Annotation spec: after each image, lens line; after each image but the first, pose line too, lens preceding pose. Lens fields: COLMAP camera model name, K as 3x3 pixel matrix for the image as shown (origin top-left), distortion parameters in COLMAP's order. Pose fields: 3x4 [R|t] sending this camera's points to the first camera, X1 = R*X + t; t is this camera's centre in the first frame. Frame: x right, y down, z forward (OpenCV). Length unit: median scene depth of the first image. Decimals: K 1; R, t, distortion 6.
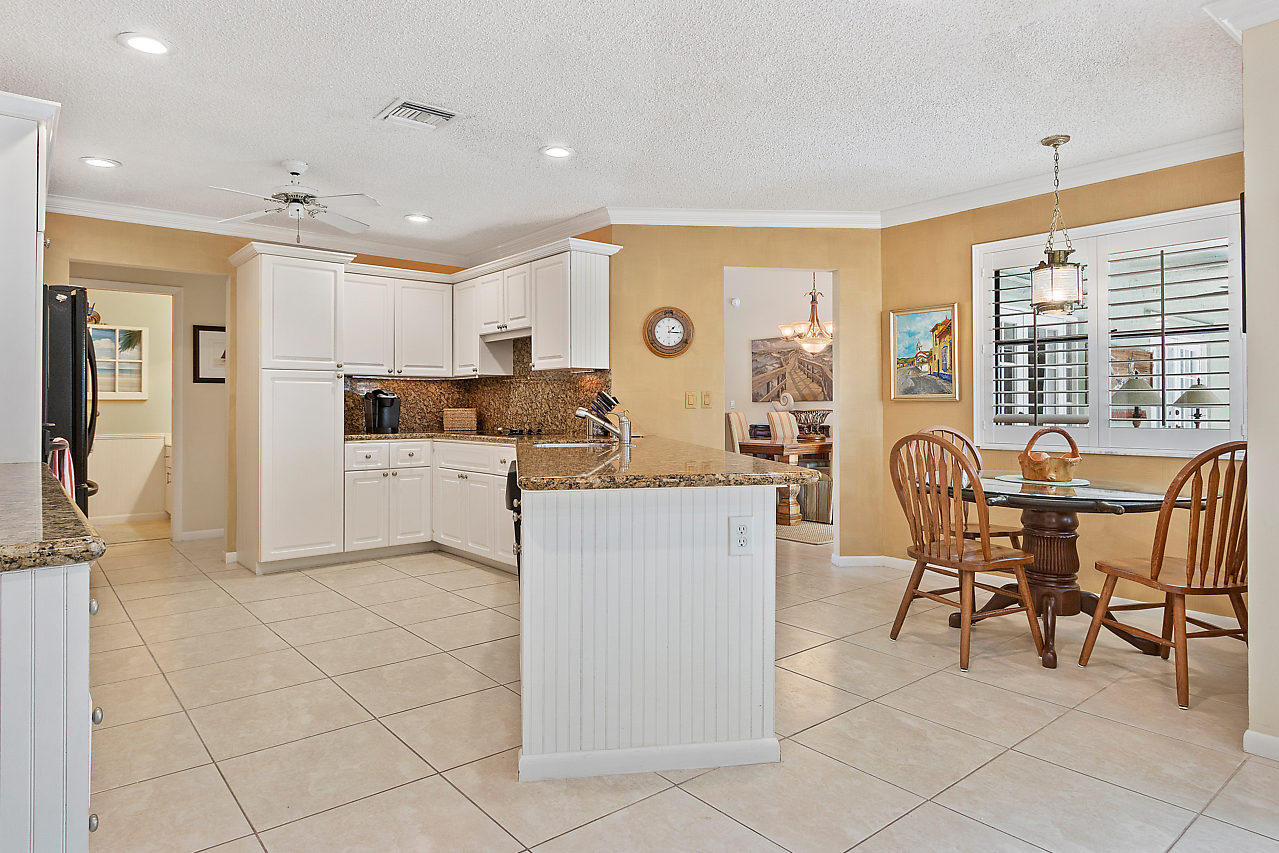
lens RADIAL K [[743.1, 0, 614.9], [0, 743.1, 407.3], [0, 0, 1]] dist [0.008568, -0.001129]
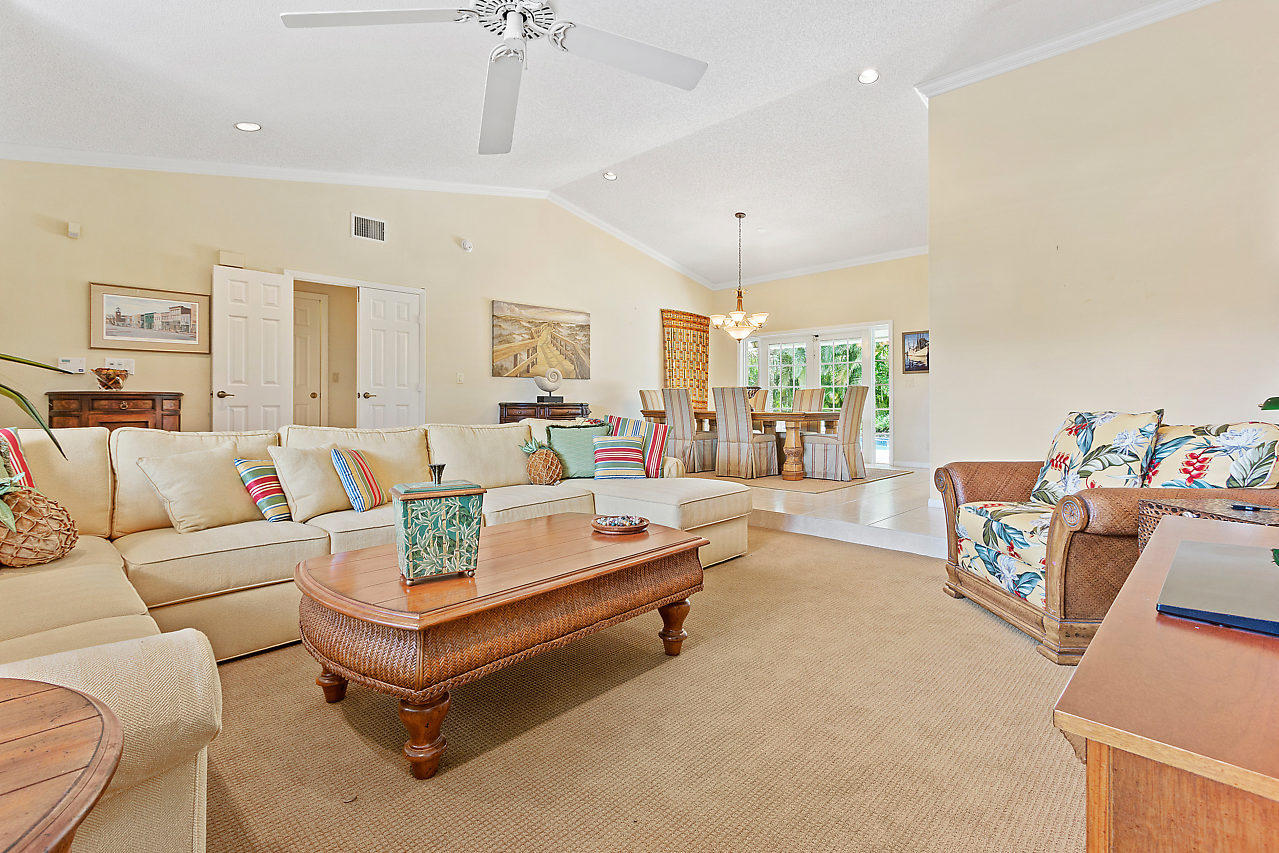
lens RADIAL K [[589.0, 0, 625.5], [0, 589.0, 394.1], [0, 0, 1]] dist [0.009793, -0.001247]
pose [[-0.102905, 0.015515, 0.994570, -1.027484], [-0.003360, 0.999867, -0.015945, 0.048396], [-0.994686, -0.004983, -0.102839, 2.013731]]
